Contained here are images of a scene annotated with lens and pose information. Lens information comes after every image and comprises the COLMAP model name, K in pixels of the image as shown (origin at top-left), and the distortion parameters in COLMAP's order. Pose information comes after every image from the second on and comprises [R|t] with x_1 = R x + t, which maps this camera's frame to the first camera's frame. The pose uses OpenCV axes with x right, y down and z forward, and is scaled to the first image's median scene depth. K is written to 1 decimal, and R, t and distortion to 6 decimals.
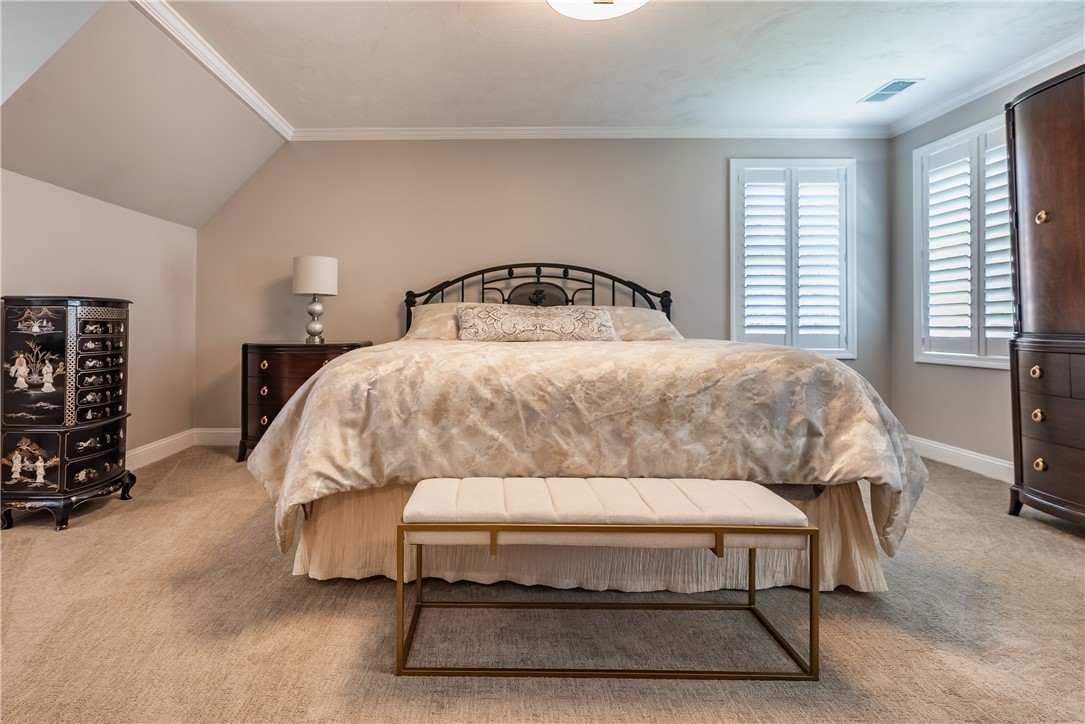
lens RADIAL K [[514.1, 0, 542.3], [0, 514.1, 312.4], [0, 0, 1]] dist [-0.003025, 0.000878]
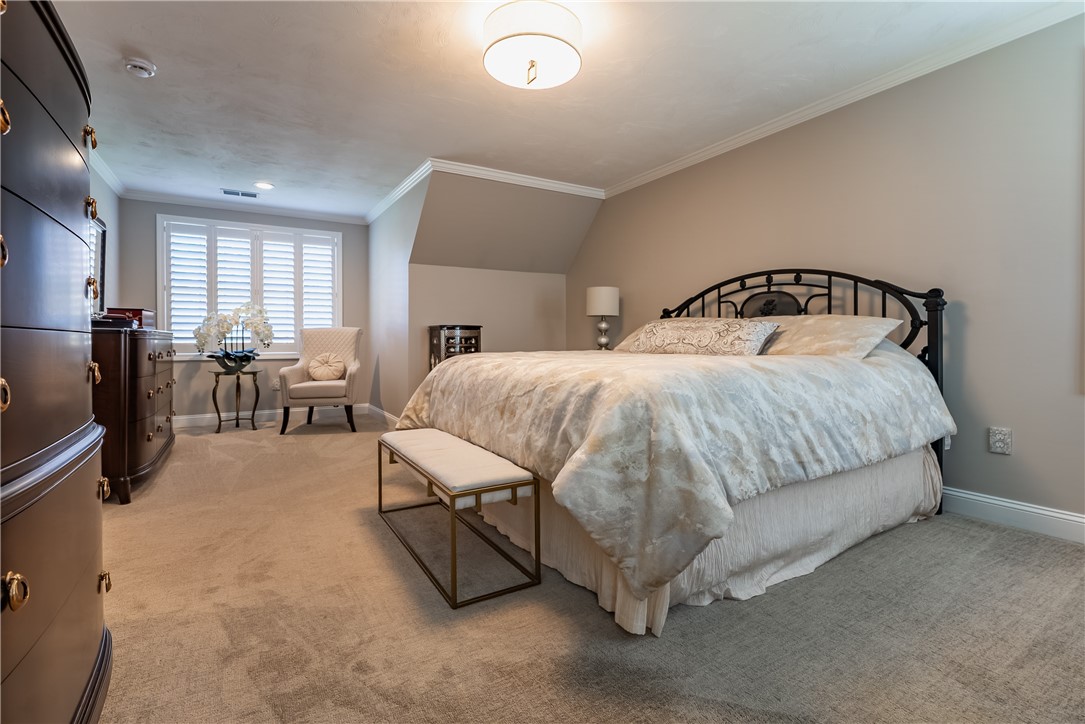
lens RADIAL K [[514.1, 0, 533.8], [0, 514.1, 338.3], [0, 0, 1]] dist [-0.003025, 0.000878]
pose [[0.500187, -0.004561, -0.865905, 0.576907], [0.024978, 0.999646, 0.009163, 0.005810], [0.865557, -0.026212, 0.500124, 0.175363]]
